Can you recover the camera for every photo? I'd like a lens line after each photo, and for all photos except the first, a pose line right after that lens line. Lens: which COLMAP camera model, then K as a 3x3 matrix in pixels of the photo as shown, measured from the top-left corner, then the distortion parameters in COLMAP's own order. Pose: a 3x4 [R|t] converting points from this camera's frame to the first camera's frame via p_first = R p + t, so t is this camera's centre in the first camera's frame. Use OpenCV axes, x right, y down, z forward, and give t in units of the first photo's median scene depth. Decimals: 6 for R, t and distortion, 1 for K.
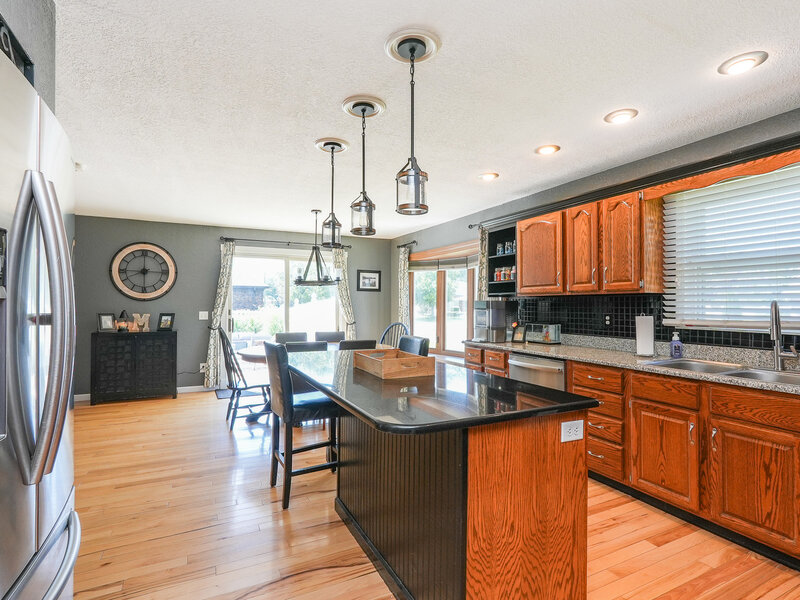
lens RADIAL K [[410.7, 0, 397.2], [0, 410.7, 298.6], [0, 0, 1]] dist [-0.020546, 0.012446]
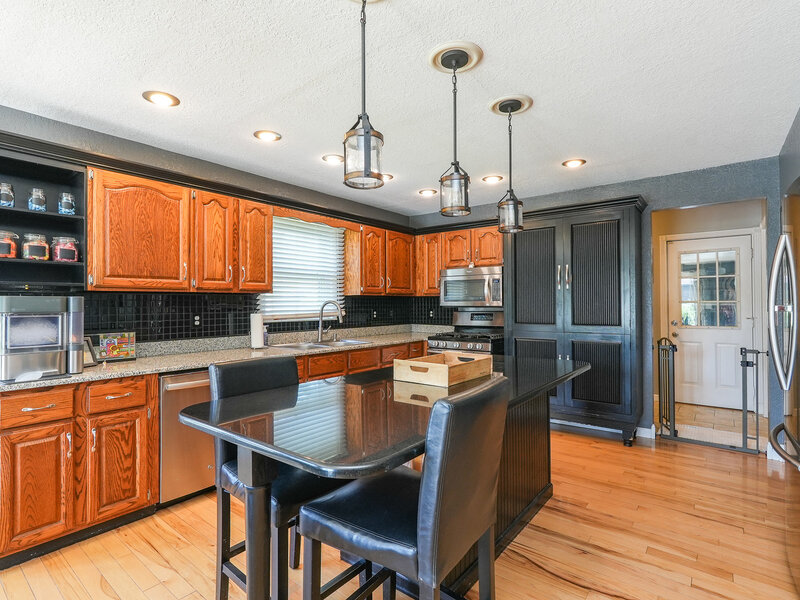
lens RADIAL K [[410.7, 0, 397.2], [0, 410.7, 298.6], [0, 0, 1]] dist [-0.020546, 0.012446]
pose [[-0.426003, 0.016027, 0.904580, -0.542159], [-0.003777, 0.999803, -0.019493, 0.020594], [-0.904714, -0.011720, -0.425859, 1.030856]]
